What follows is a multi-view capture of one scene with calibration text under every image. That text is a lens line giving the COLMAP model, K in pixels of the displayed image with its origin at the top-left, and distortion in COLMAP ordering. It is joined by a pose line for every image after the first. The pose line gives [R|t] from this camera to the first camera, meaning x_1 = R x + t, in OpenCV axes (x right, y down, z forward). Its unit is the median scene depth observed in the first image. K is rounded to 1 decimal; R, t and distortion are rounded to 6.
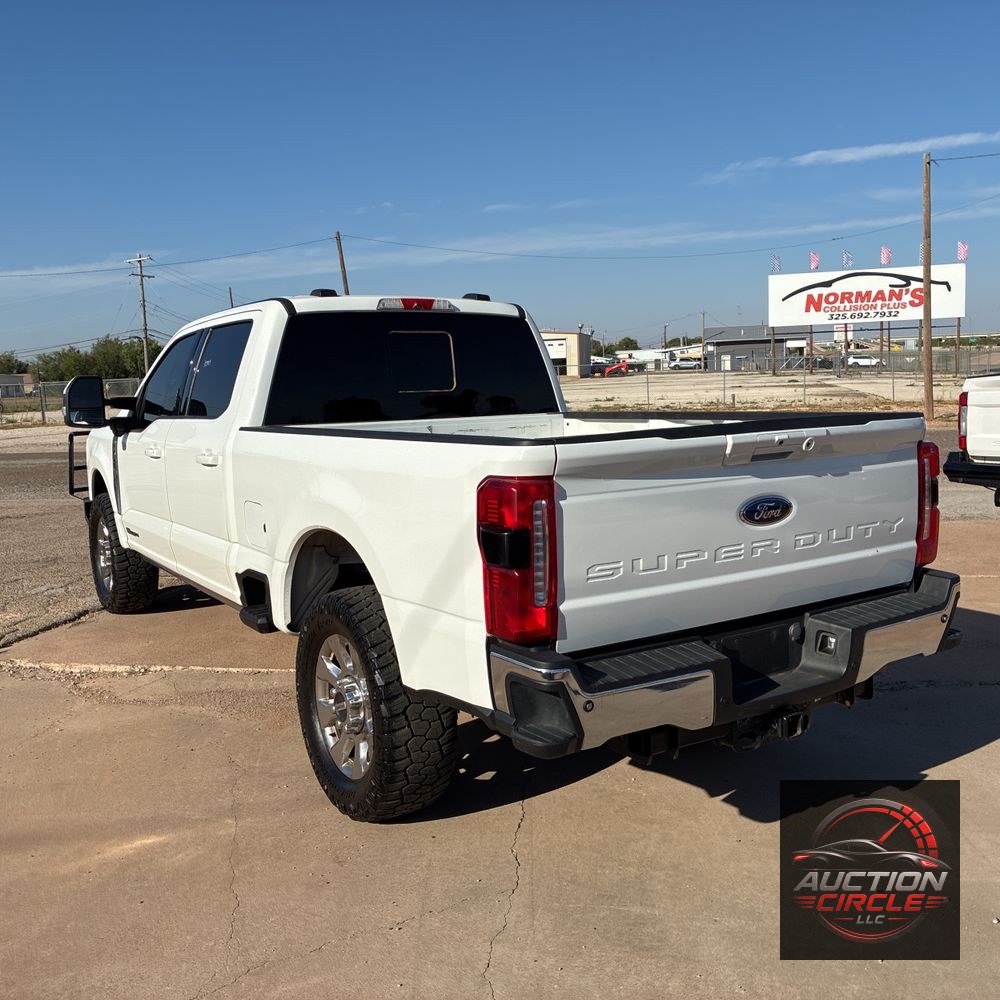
lens RADIAL K [[1022.8, 0, 500.9], [0, 1022.8, 492.4], [0, 0, 1]] dist [0.050682, 0.000000]
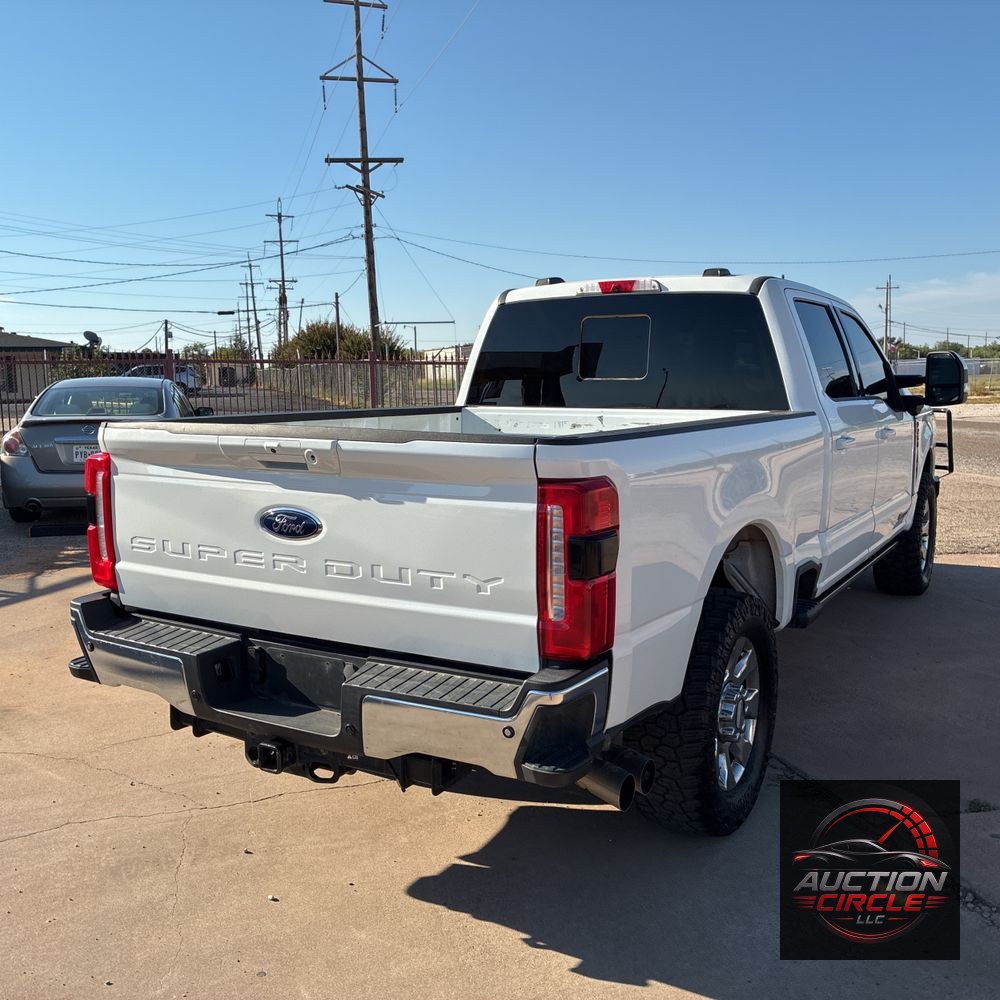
lens RADIAL K [[1022.8, 0, 496.9], [0, 1022.8, 504.6], [0, 0, 1]] dist [0.050682, 0.000000]
pose [[0.436956, 0.144388, -0.887818, 1.114155], [-0.106134, 0.988413, 0.108512, -0.114620], [0.893199, 0.046812, 0.447218, 0.730902]]
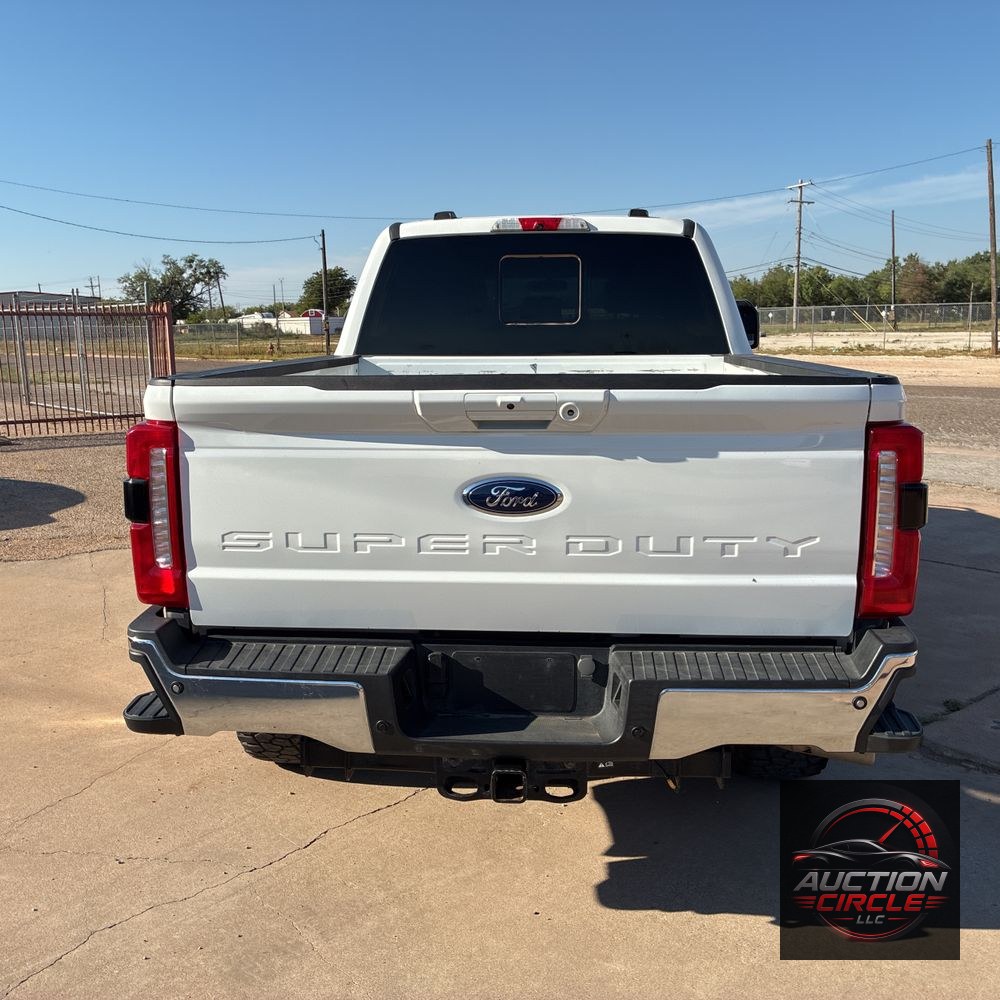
lens RADIAL K [[1022.8, 0, 492.4], [0, 1022.8, 507.7], [0, 0, 1]] dist [0.050682, 0.000000]
pose [[0.794566, 0.132418, -0.592563, 0.665372], [-0.083669, 0.990498, 0.109151, -0.052217], [0.601386, -0.037148, 0.798095, 0.388466]]
